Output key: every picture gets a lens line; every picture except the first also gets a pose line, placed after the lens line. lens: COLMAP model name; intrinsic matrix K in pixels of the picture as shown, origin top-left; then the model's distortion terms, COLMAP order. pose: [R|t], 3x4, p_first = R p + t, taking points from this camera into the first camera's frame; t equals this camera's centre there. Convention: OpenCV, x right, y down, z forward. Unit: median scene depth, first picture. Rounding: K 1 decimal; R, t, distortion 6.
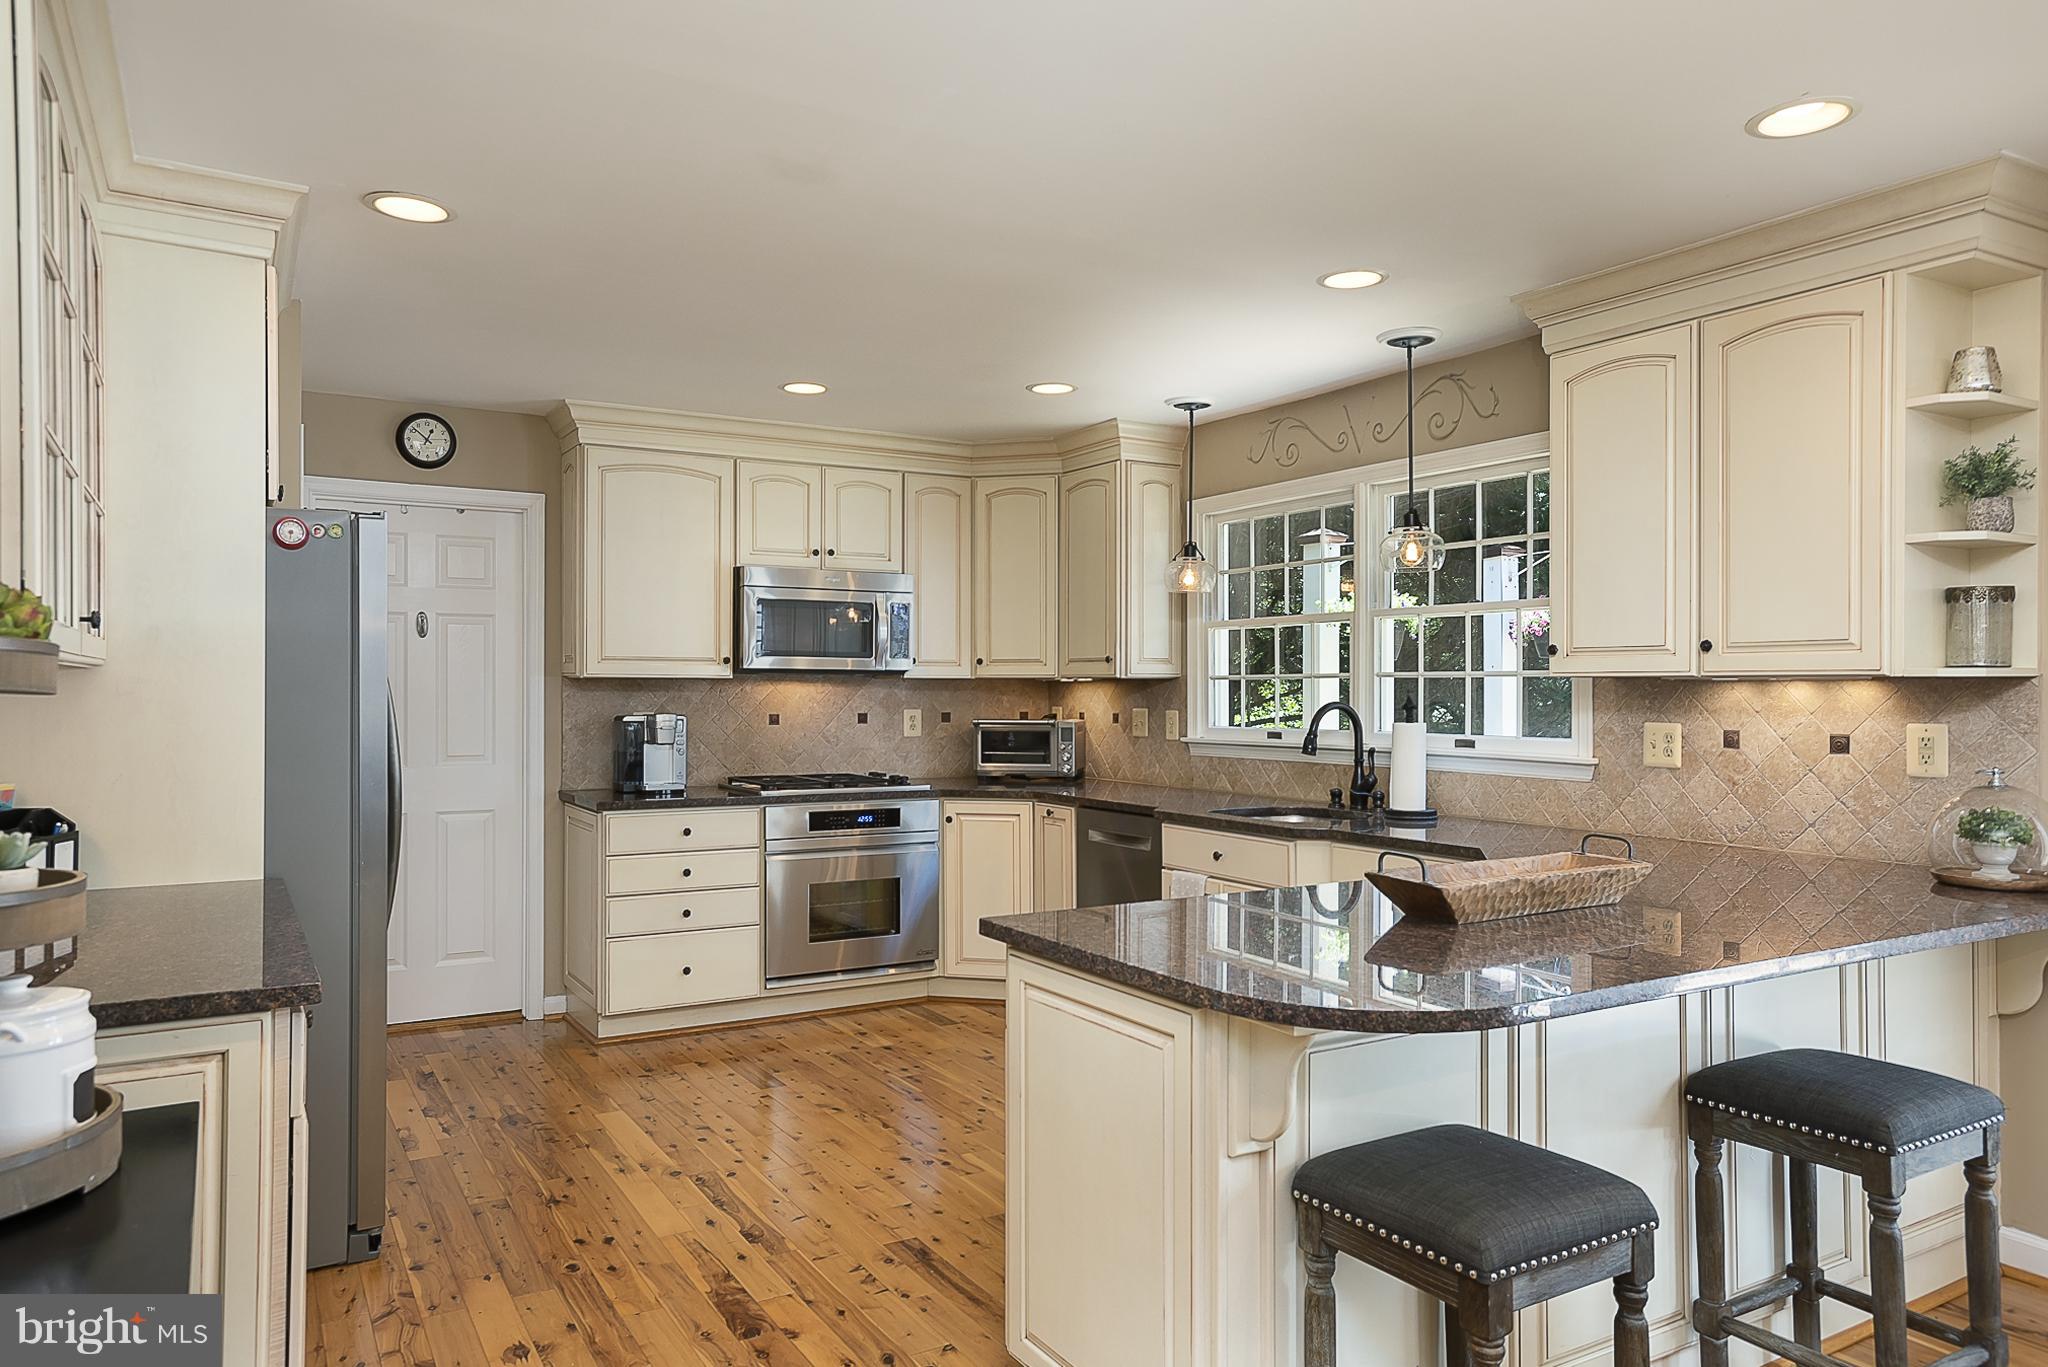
lens RADIAL K [[1389.4, 0, 1033.6], [0, 1389.4, 690.6], [0, 0, 1]] dist [0.001500, 0.005177]
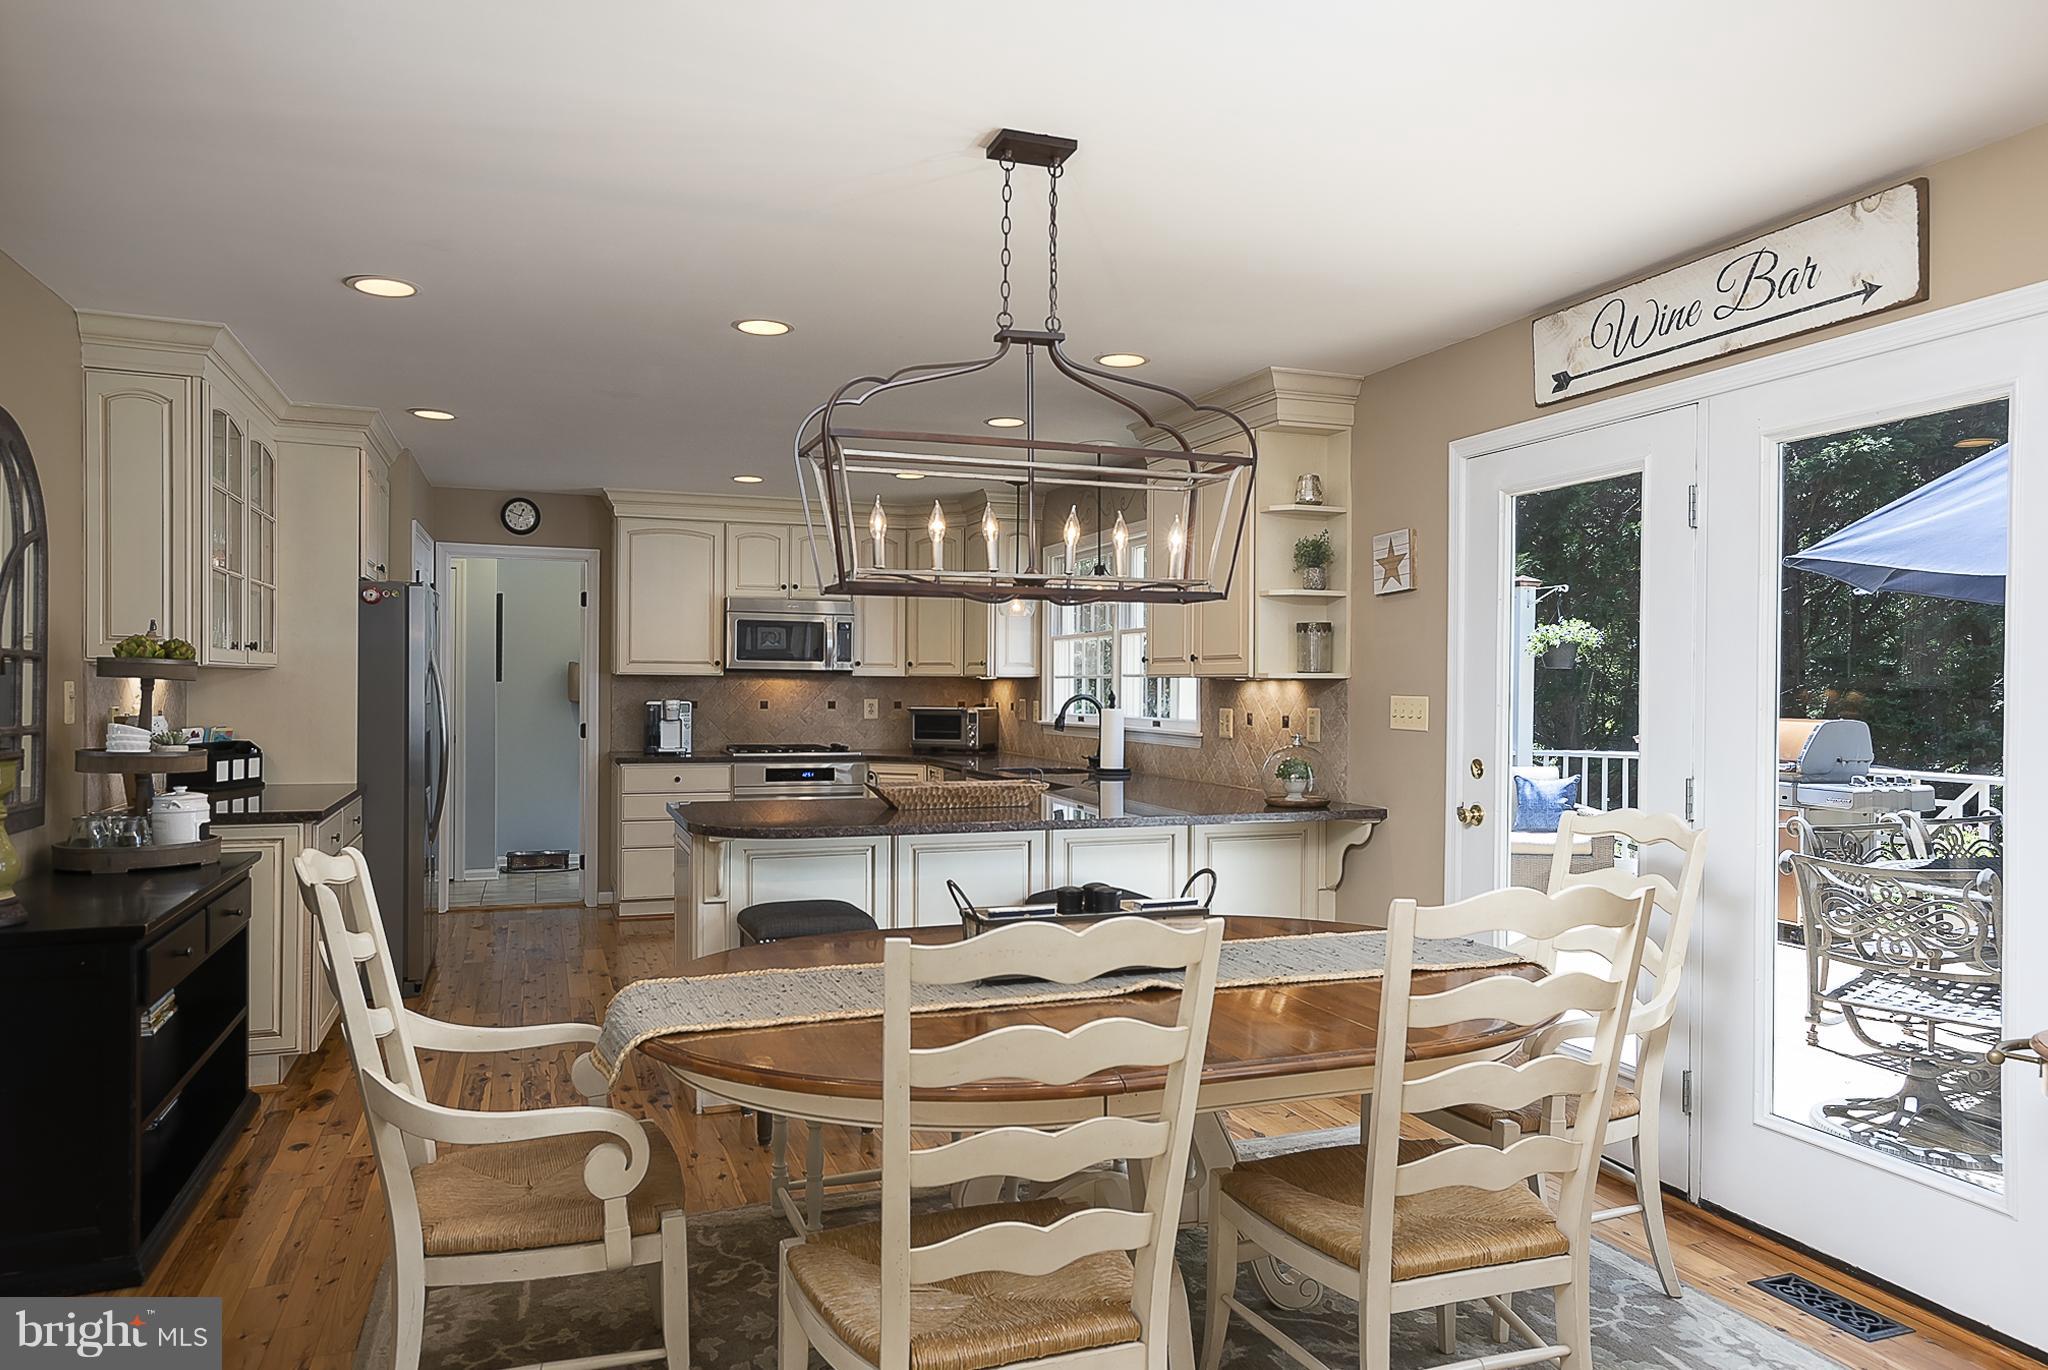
lens RADIAL K [[1389.4, 0, 1036.3], [0, 1389.4, 691.0], [0, 0, 1]] dist [0.001500, 0.005177]
pose [[0.983231, 0.007134, -0.182226, 0.372978], [-0.006832, 0.999974, 0.002284, 0.001664], [0.182238, -0.001000, 0.983254, -0.362067]]
